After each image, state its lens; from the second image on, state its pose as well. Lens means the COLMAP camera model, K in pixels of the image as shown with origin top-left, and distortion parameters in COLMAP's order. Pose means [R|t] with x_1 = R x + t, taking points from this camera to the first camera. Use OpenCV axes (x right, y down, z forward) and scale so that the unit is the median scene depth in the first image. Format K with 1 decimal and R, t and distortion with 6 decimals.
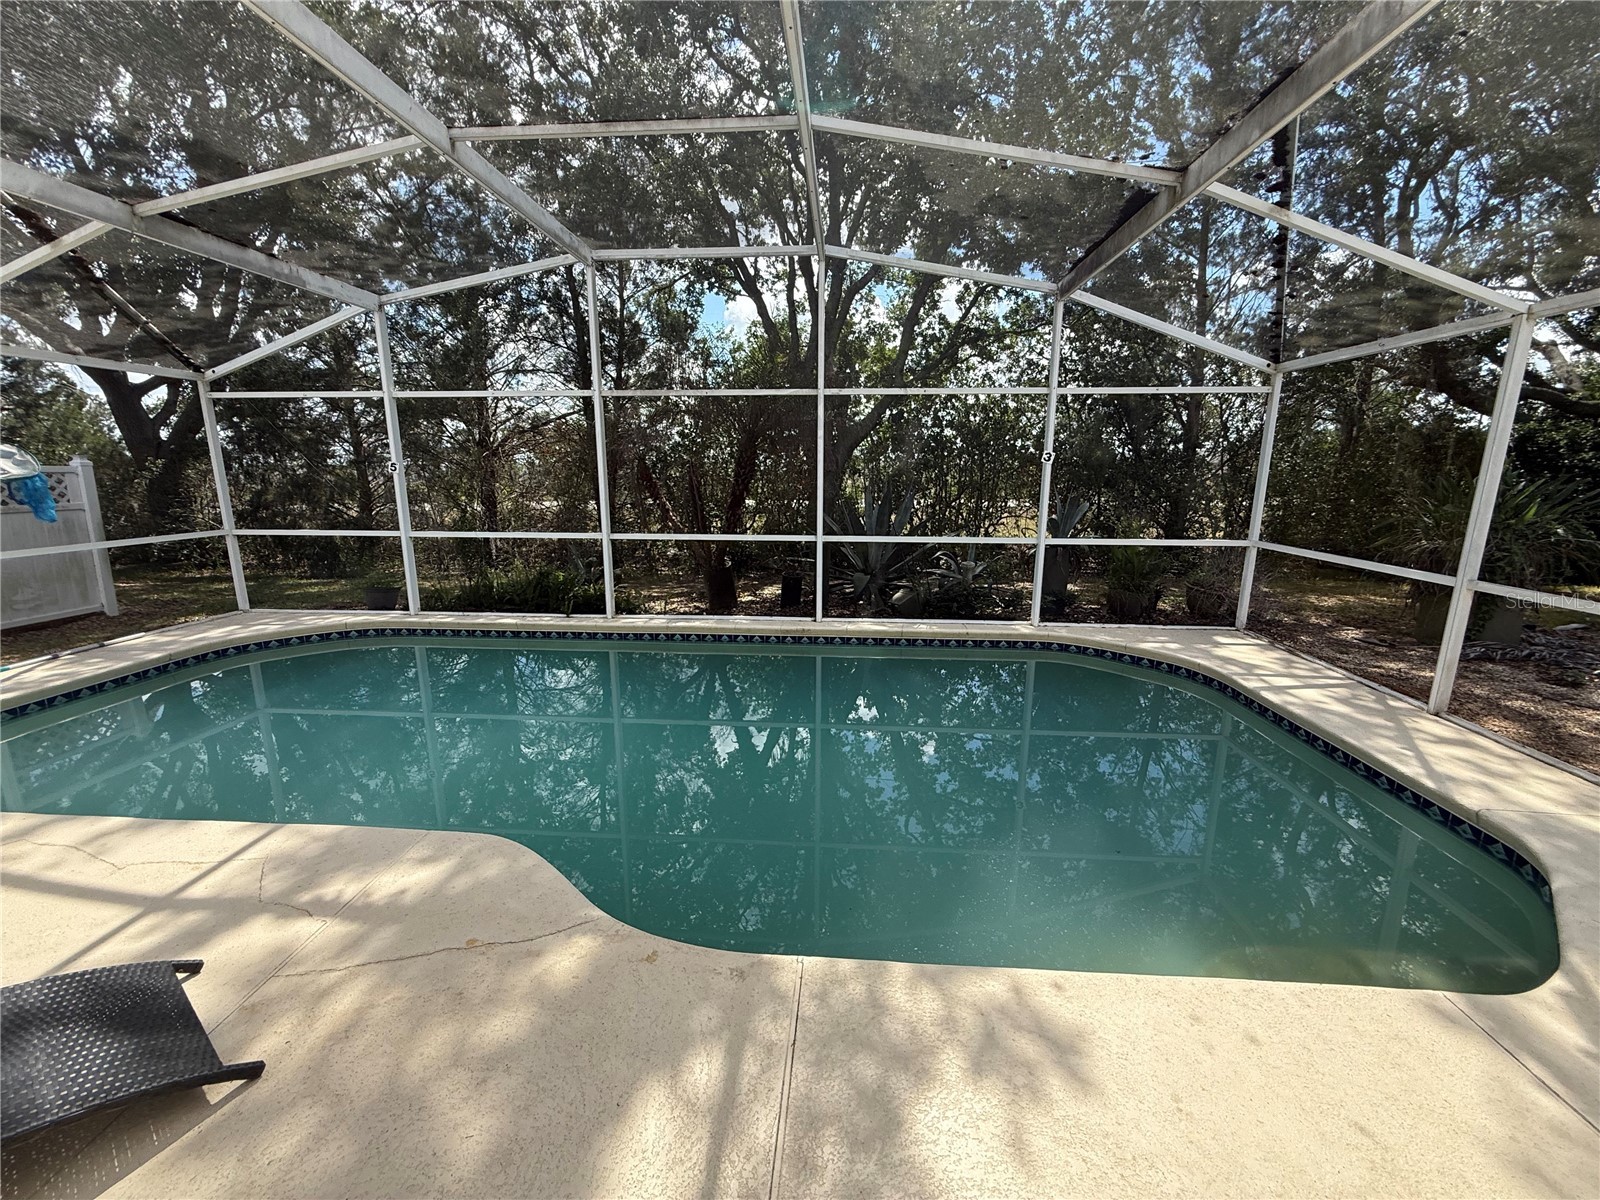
lens RADIAL K [[636.4, 0, 801.0], [0, 636.4, 599.1], [0, 0, 1]] dist [0.000478, 0.000693]
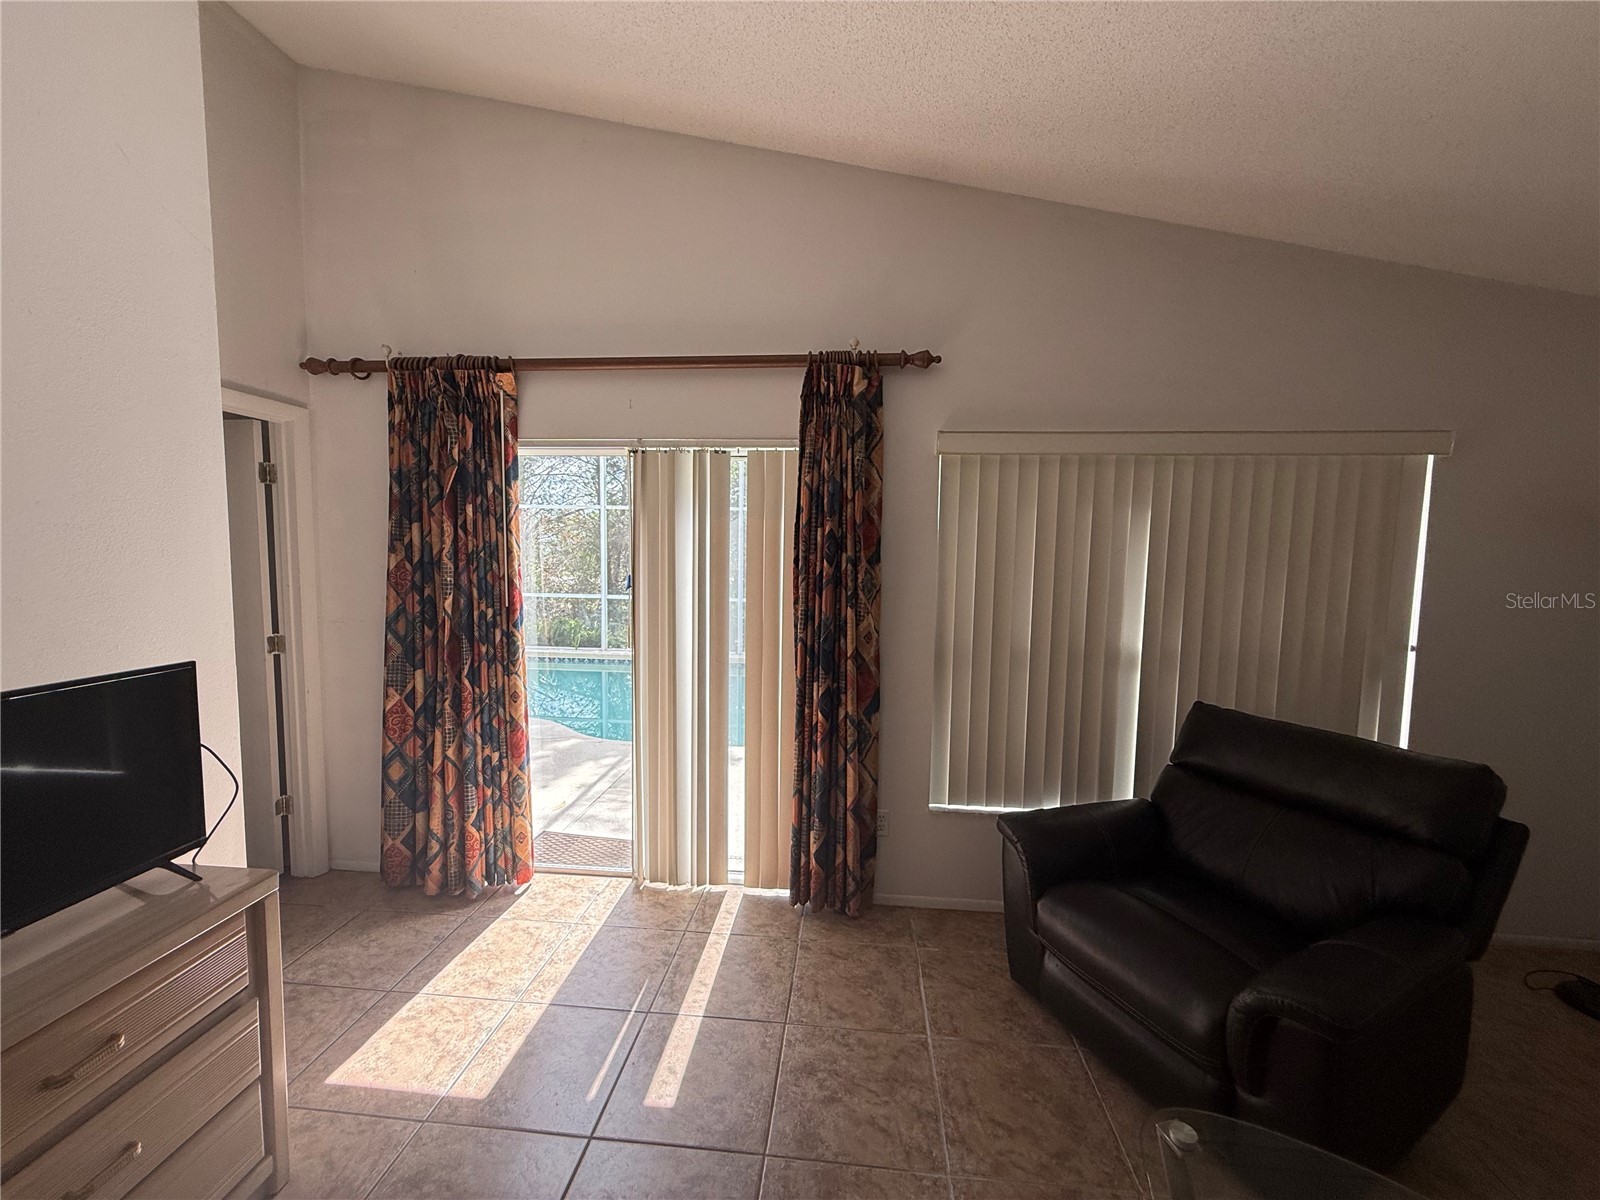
lens RADIAL K [[636.4, 0, 801.0], [0, 636.4, 599.1], [0, 0, 1]] dist [0.000478, 0.000693]
pose [[0.999717, 0.014737, -0.018654, 0.229139], [-0.016990, 0.991749, -0.127066, 0.110607], [0.016628, 0.127347, 0.991719, -0.589218]]
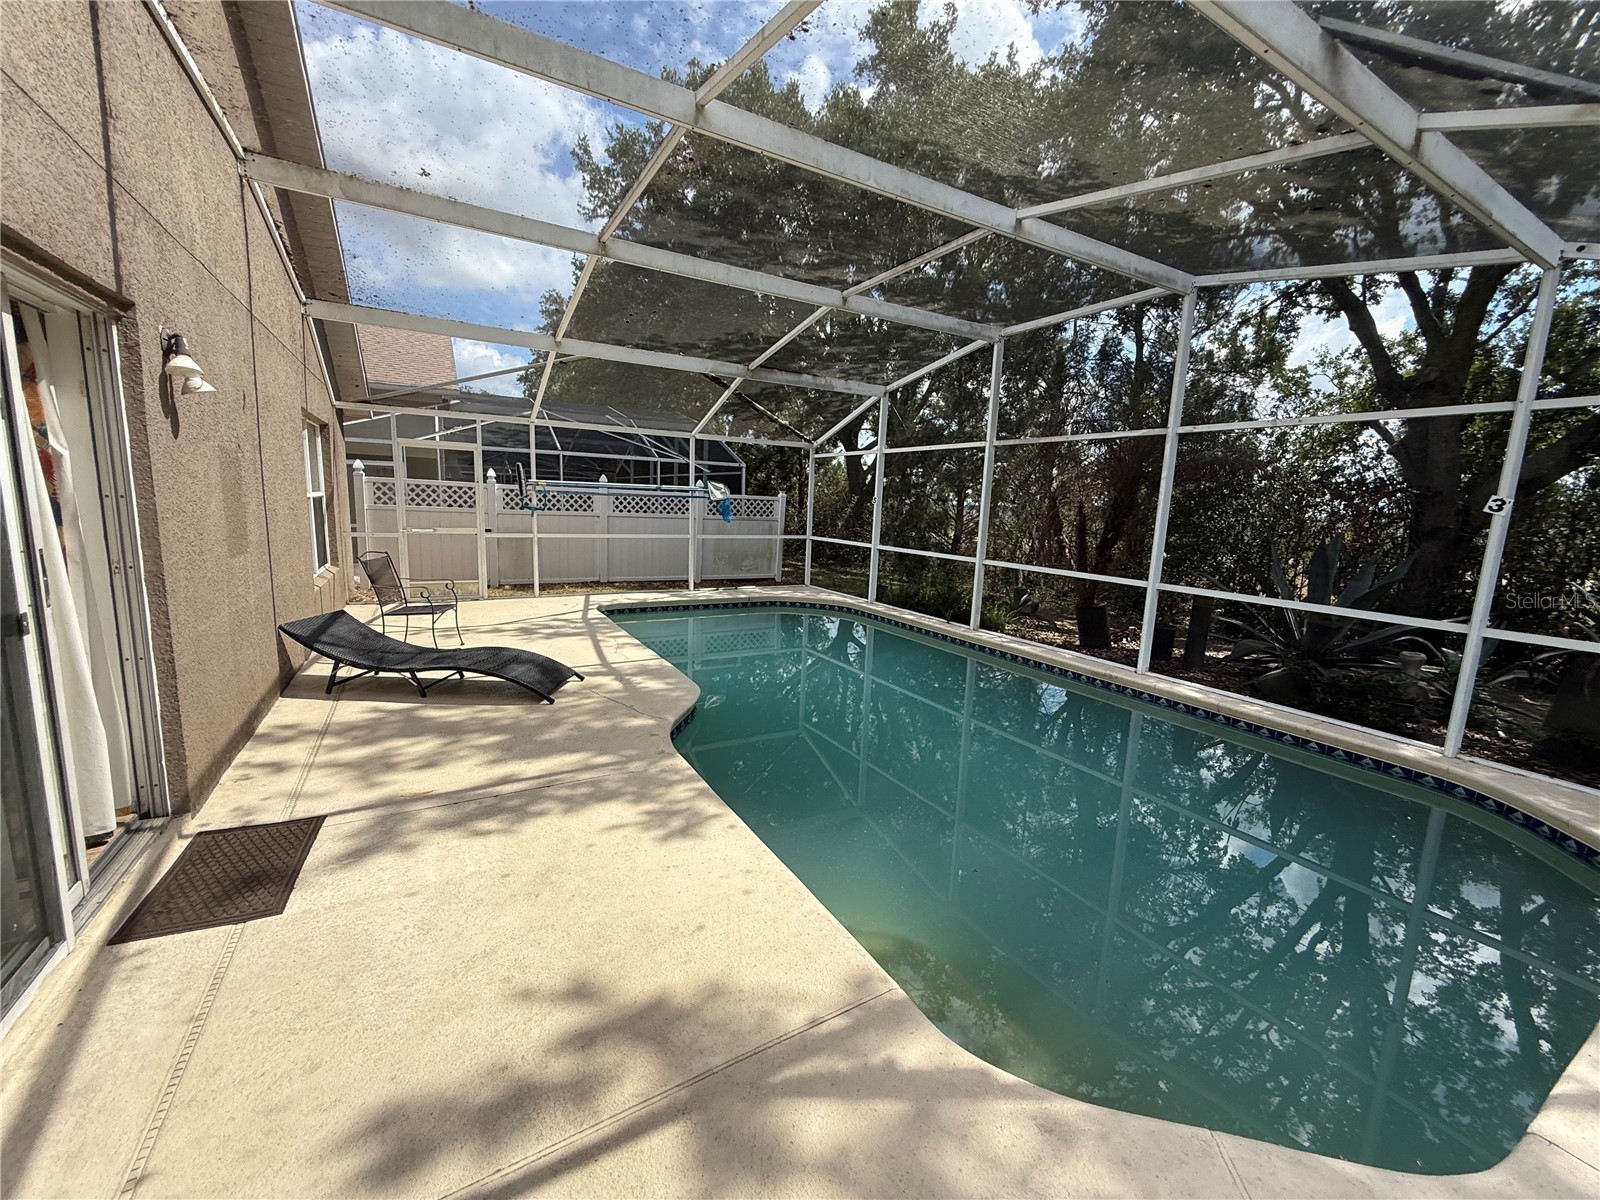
lens RADIAL K [[636.4, 0, 801.0], [0, 636.4, 599.1], [0, 0, 1]] dist [0.000478, 0.000693]
pose [[0.561232, 0.147269, -0.814451, 0.580662], [-0.204205, 0.978260, 0.036172, -0.004598], [0.802071, 0.146014, 0.579104, 0.060176]]
